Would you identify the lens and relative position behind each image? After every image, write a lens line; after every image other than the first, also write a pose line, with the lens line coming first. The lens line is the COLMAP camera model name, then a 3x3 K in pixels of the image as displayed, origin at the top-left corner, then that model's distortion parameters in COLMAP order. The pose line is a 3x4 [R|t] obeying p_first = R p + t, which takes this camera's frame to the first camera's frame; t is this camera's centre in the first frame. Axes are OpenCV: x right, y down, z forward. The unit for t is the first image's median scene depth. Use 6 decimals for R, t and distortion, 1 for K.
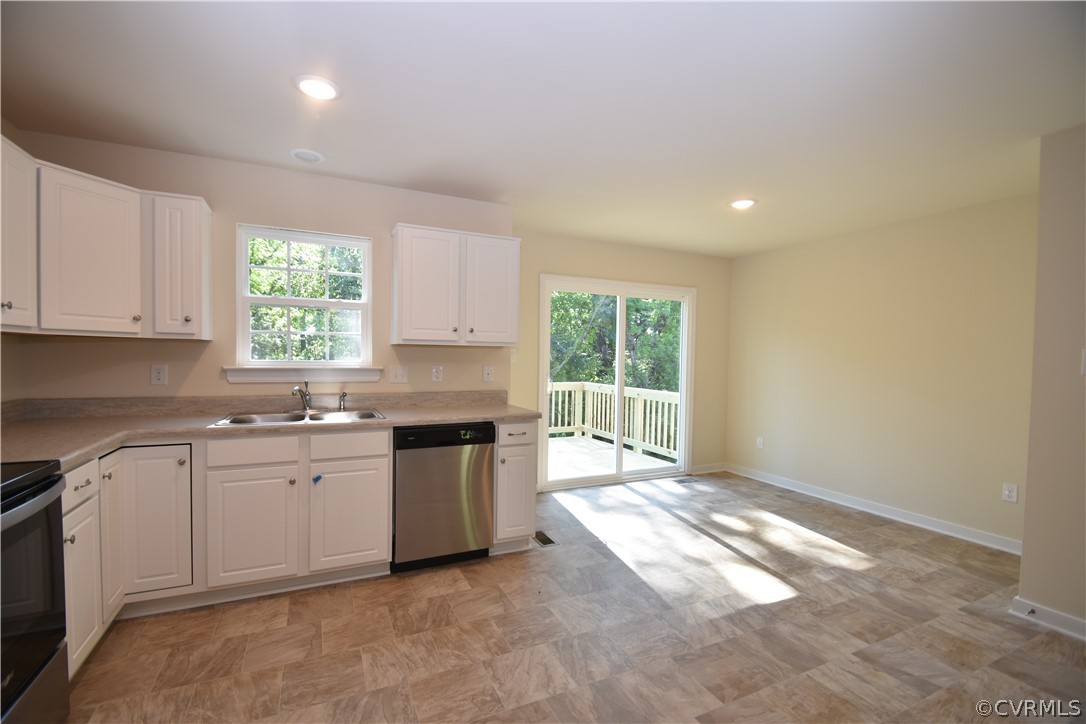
lens RADIAL K [[469.7, 0, 533.1], [0, 469.7, 370.8], [0, 0, 1]] dist [0.003555, -0.011019]
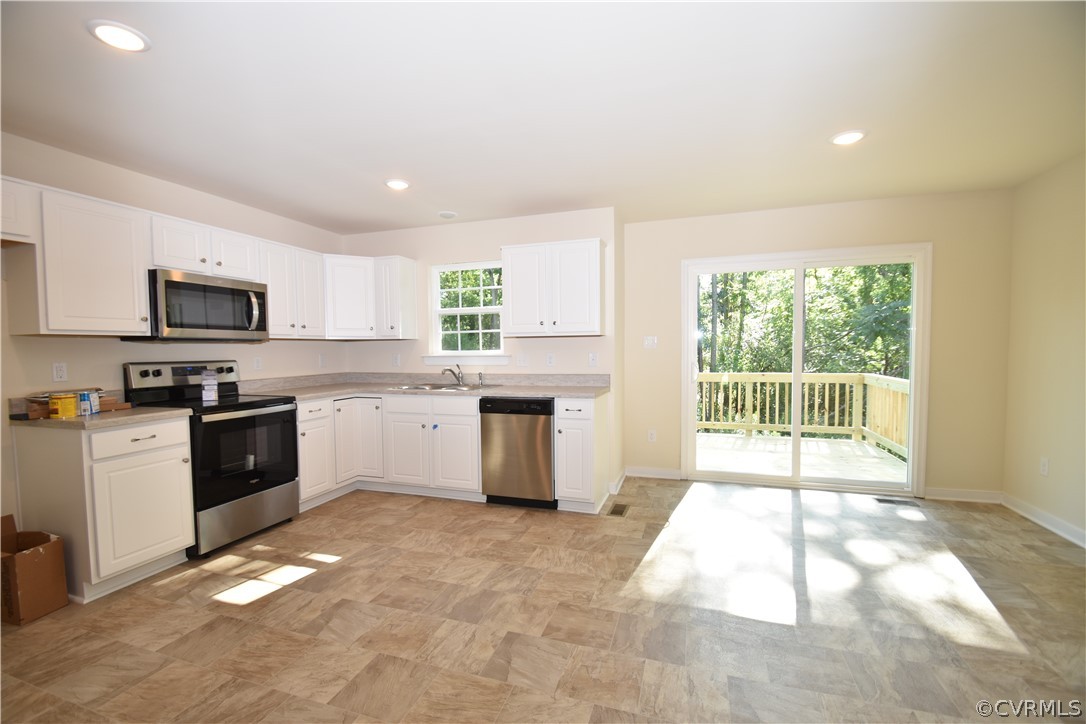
lens RADIAL K [[469.7, 0, 534.9], [0, 469.7, 371.7], [0, 0, 1]] dist [0.003555, -0.011019]
pose [[0.720711, 0.011345, -0.693143, 0.739930], [0.000658, 0.999854, 0.017049, 0.020281], [0.693235, -0.012743, 0.720599, 0.098142]]
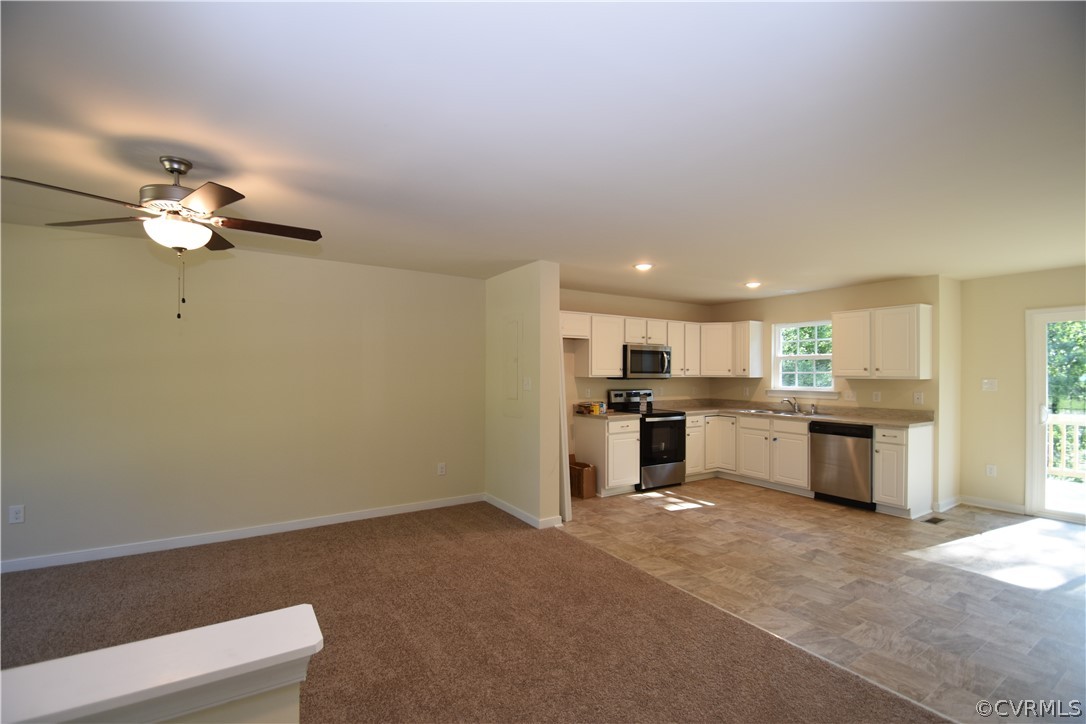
lens RADIAL K [[469.7, 0, 534.3], [0, 469.7, 372.0], [0, 0, 1]] dist [0.003555, -0.011019]
pose [[0.120103, -0.017907, -0.992600, 1.434175], [-0.031521, 0.999264, -0.021842, -0.005455], [0.992261, 0.033911, 0.119450, -0.372439]]
